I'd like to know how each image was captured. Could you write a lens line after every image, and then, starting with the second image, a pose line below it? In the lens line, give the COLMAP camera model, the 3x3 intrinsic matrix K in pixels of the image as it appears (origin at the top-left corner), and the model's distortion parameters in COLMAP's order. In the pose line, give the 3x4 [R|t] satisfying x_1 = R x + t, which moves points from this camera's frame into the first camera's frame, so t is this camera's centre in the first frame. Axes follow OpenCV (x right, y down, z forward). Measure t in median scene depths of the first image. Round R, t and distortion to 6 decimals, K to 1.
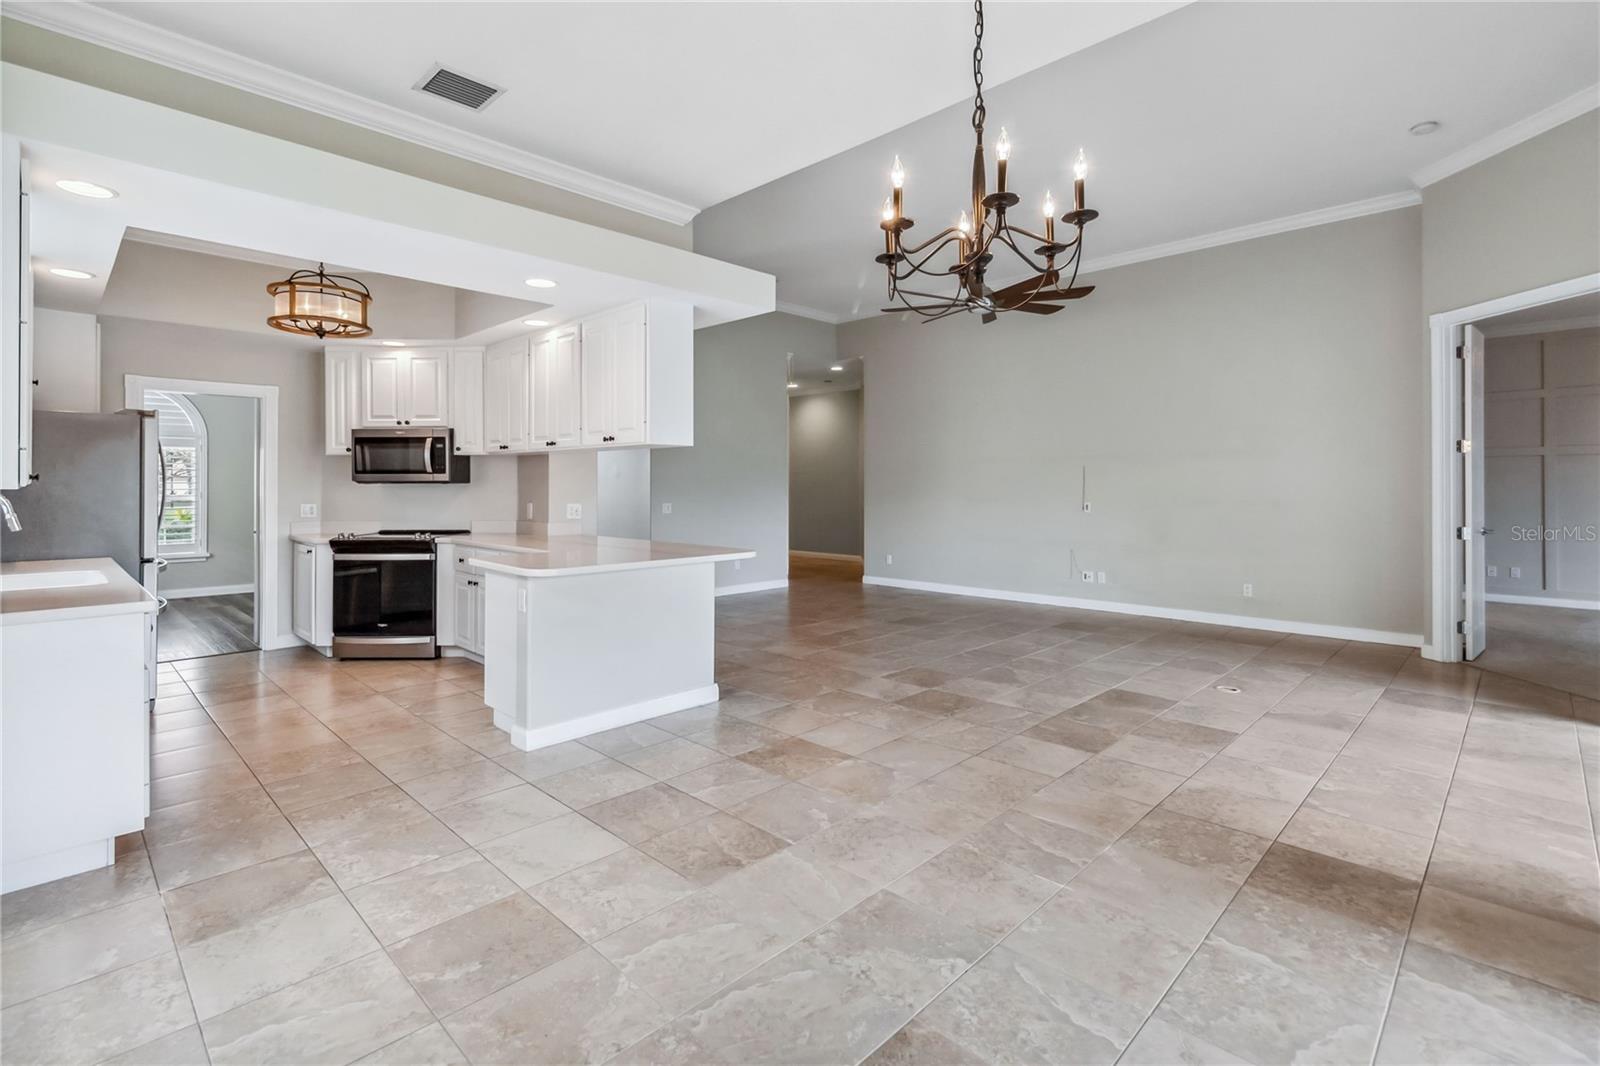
lens RADIAL K [[741.5, 0, 797.4], [0, 741.5, 481.2], [0, 0, 1]] dist [0.001079, 0.000172]
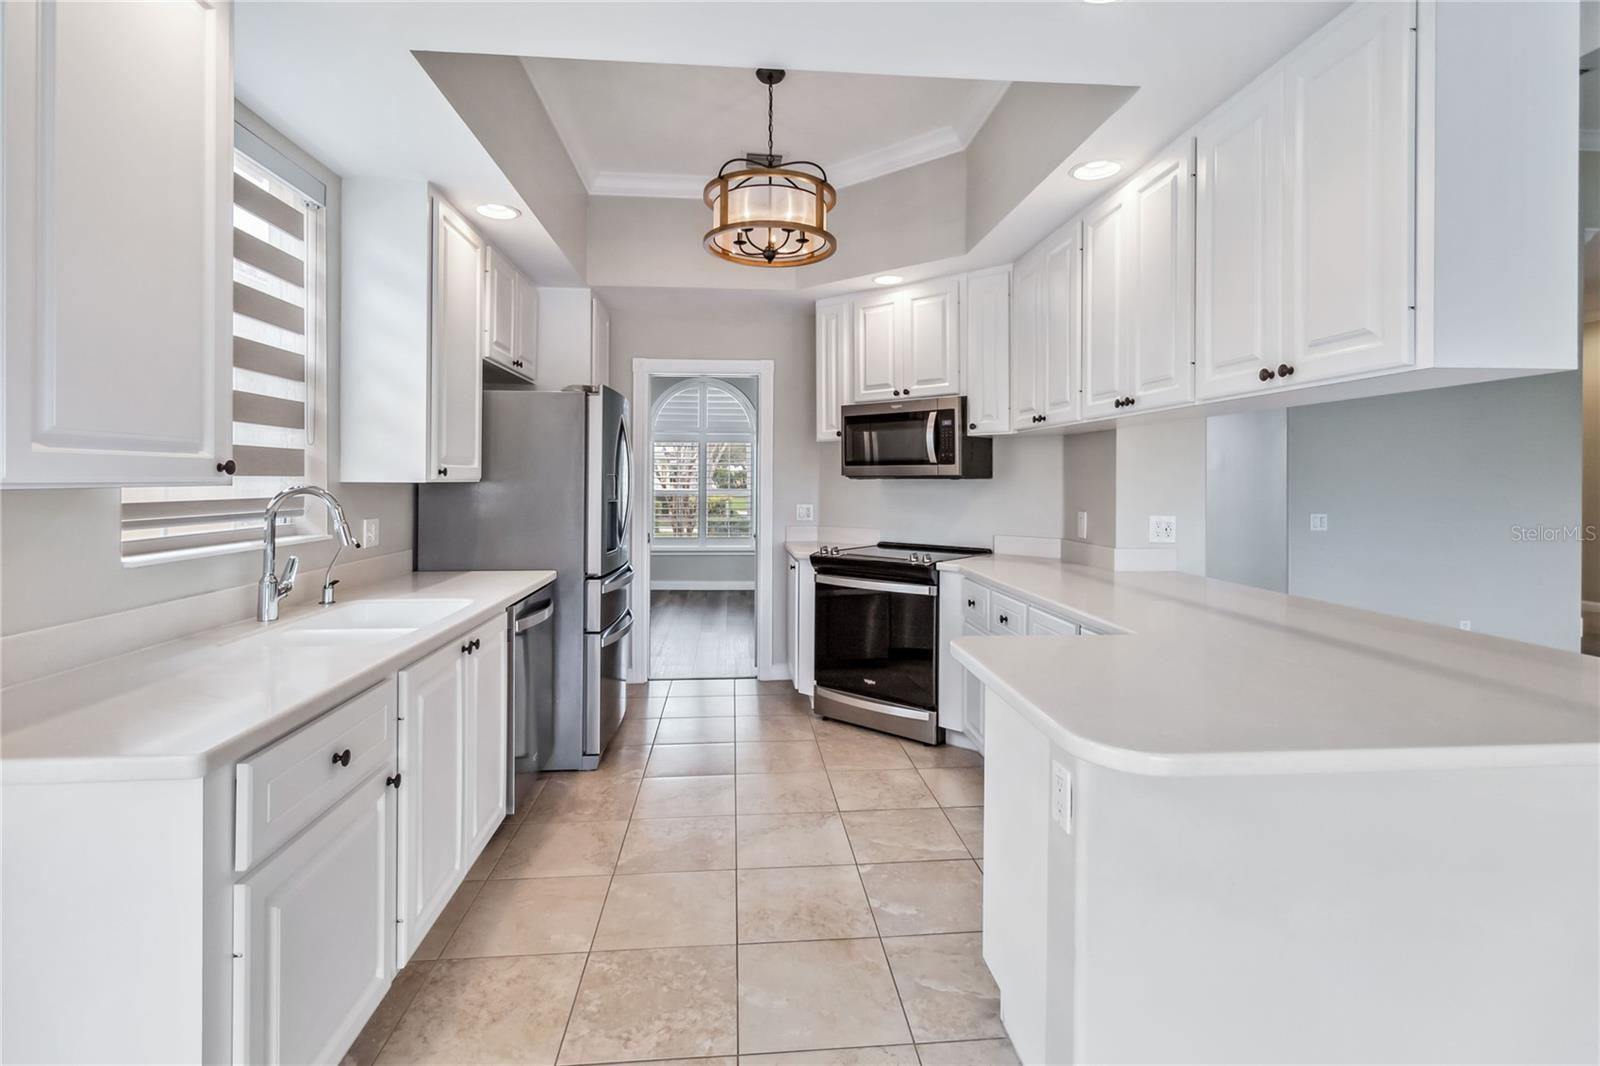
lens RADIAL K [[748.8, 0, 796.5], [0, 748.8, 479.4], [0, 0, 1]] dist [0.000257, -0.000050]
pose [[0.757927, 0.003496, -0.652330, -0.144675], [-0.000458, 0.999988, 0.004827, 0.000094], [0.652339, -0.003360, 0.757920, 0.399567]]
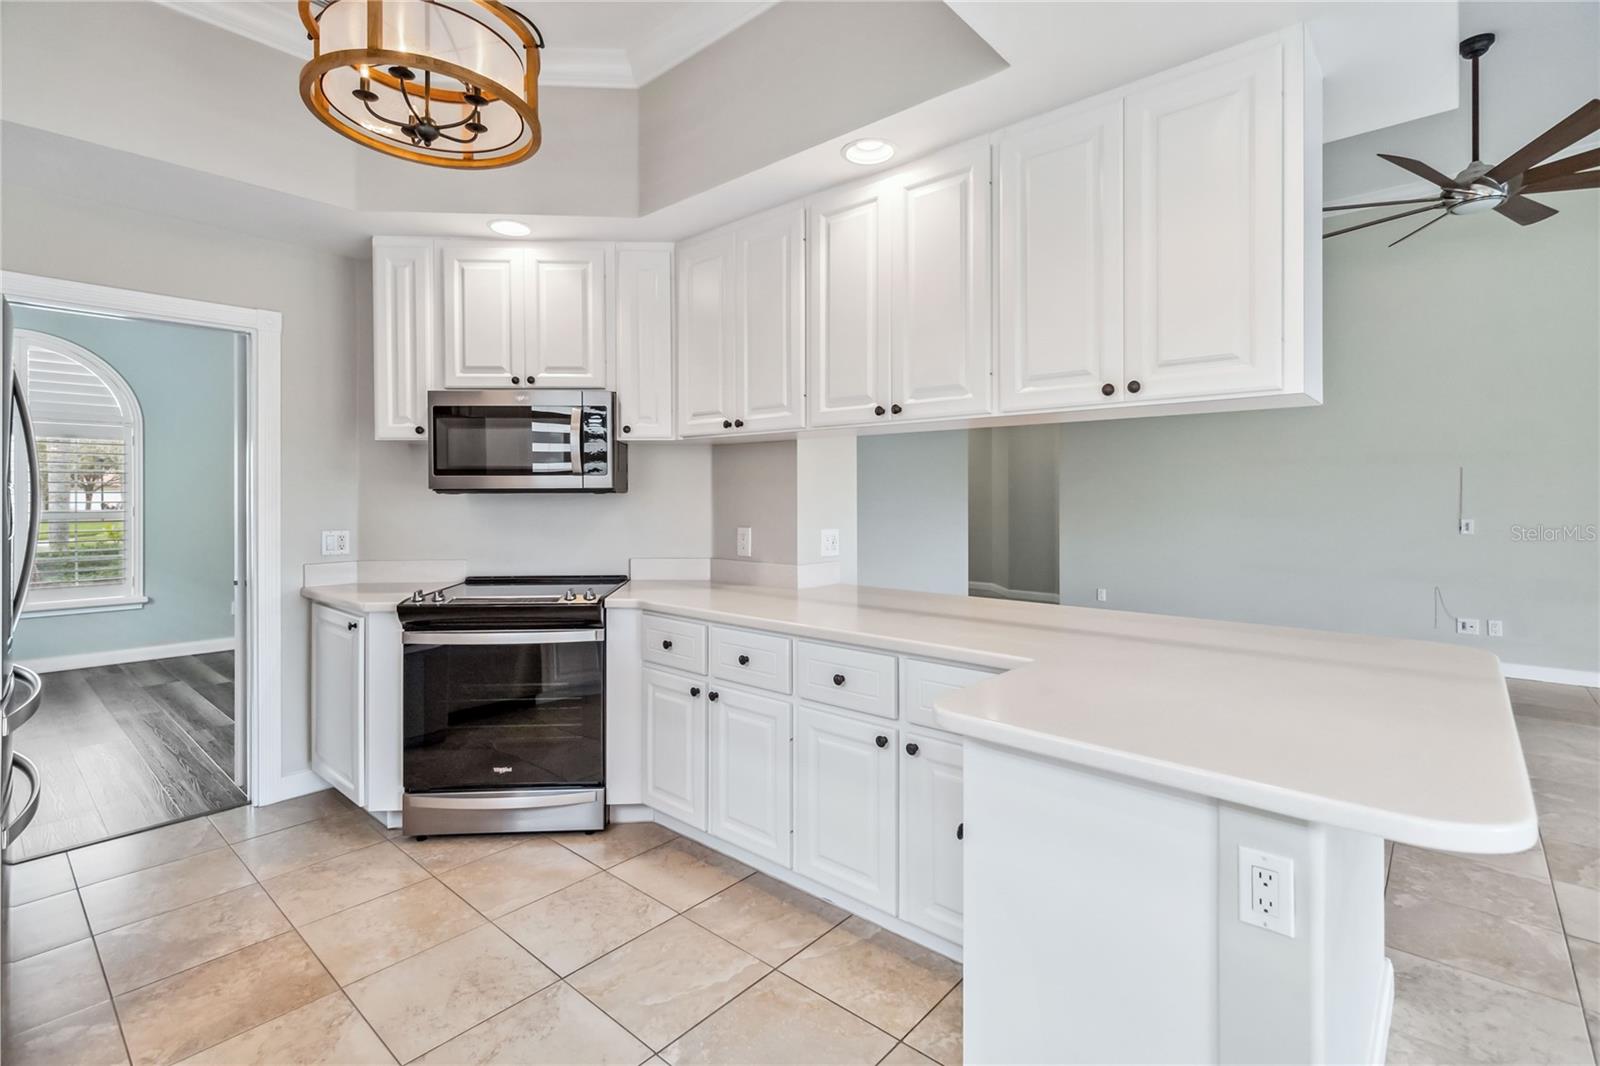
lens RADIAL K [[743.5, 0, 799.2], [0, 743.5, 493.9], [0, 0, 1]] dist [0.003252, 0.000043]
pose [[0.998753, -0.001223, 0.049916, -0.360726], [0.000941, 0.999983, 0.005672, 0.000780], [-0.049922, -0.005618, 0.998737, 0.453494]]
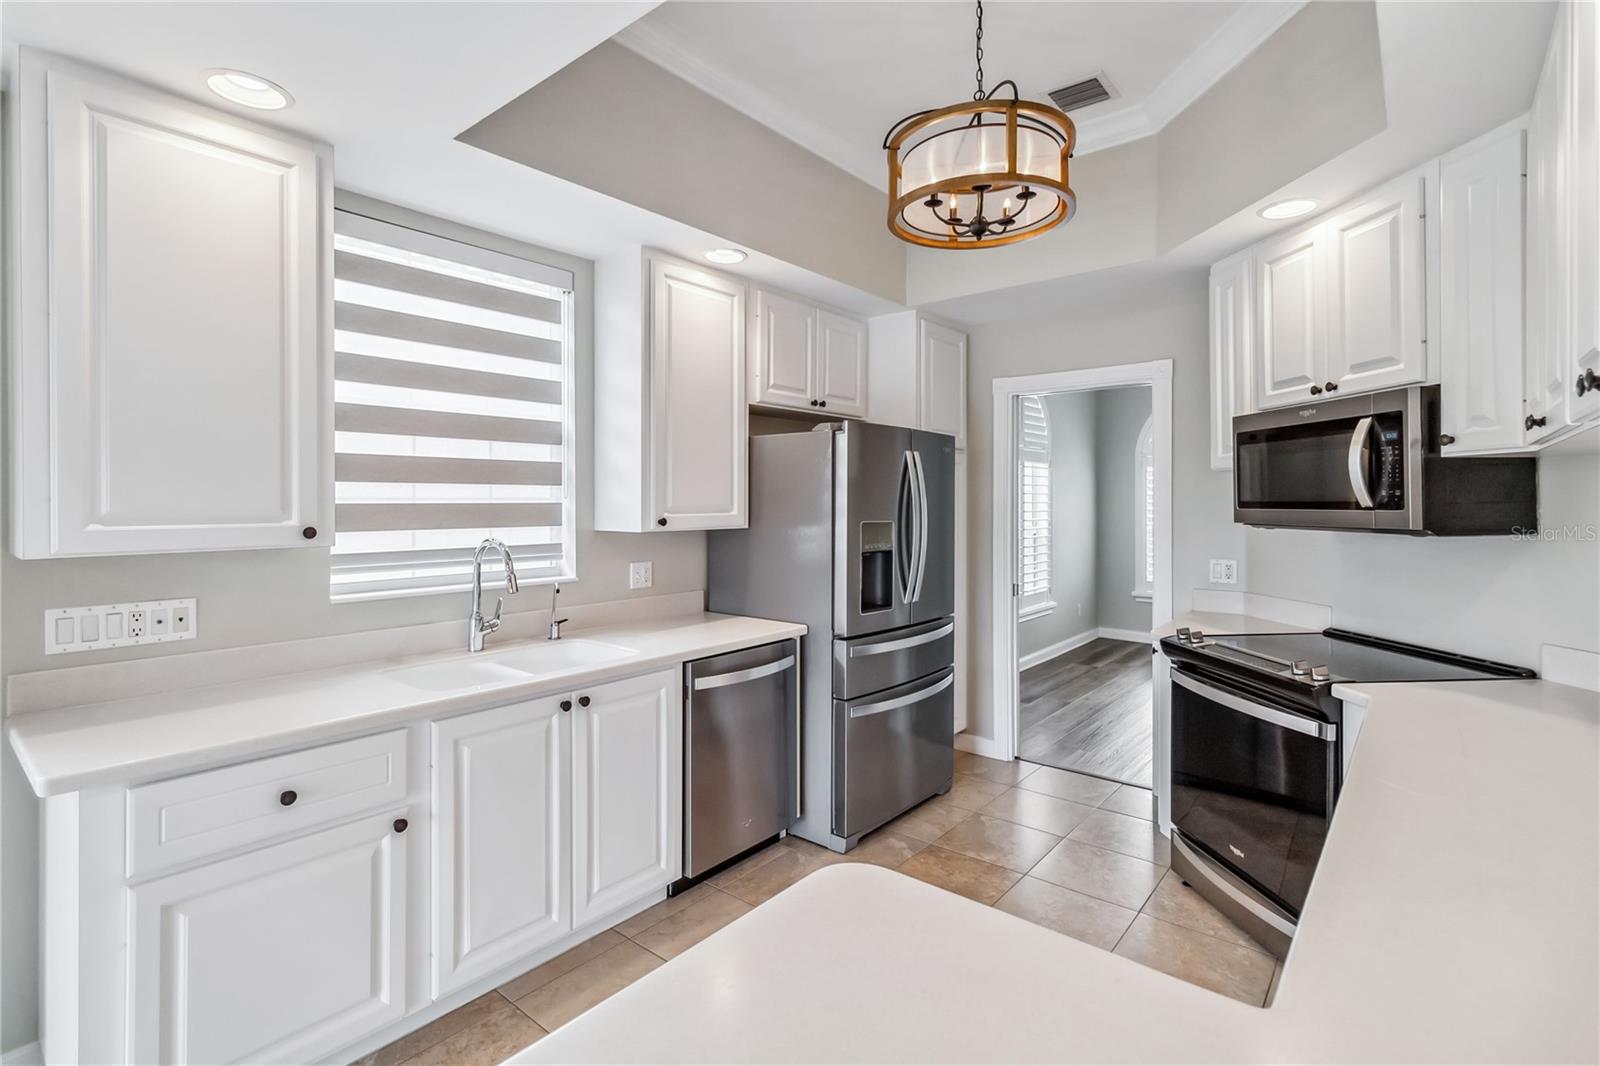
lens RADIAL K [[751.9, 0, 798.3], [0, 751.9, 499.5], [0, 0, 1]] dist [0.001098, 0.000066]
pose [[0.079691, 0.000092, -0.996820, -0.125659], [0.005230, 0.999986, 0.000511, -0.017095], [0.996806, -0.005254, 0.079689, 0.668145]]
